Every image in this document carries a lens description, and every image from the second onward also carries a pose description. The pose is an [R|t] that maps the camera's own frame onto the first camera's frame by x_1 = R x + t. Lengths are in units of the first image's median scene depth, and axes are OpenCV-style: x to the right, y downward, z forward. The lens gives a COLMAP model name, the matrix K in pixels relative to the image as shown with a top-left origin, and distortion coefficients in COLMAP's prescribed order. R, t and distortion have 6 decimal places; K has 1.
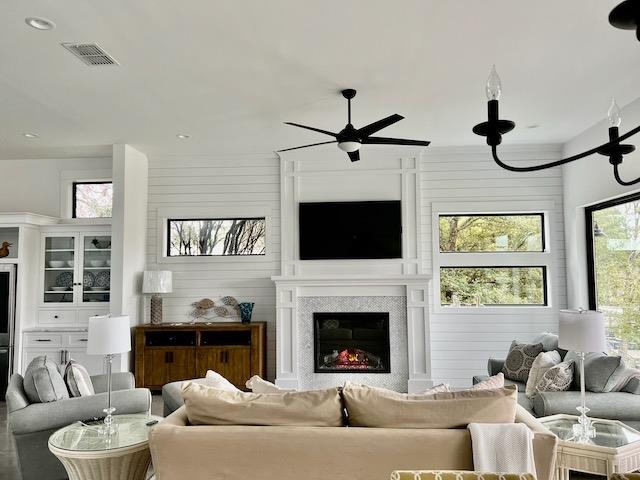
lens RADIAL K [[485.3, 0, 319.4], [0, 485.3, 239.9], [0, 0, 1]] dist [0.002861, -0.003643]
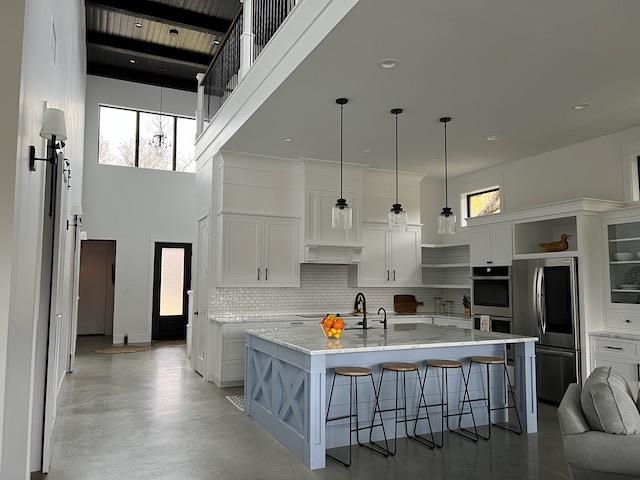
lens RADIAL K [[485.3, 0, 319.5], [0, 485.3, 241.6], [0, 0, 1]] dist [0.002861, -0.003643]
pose [[0.480470, -0.060331, -0.874933, -0.072050], [0.049630, 0.997903, -0.041556, 0.034683], [0.875606, -0.023457, 0.482457, 0.161434]]
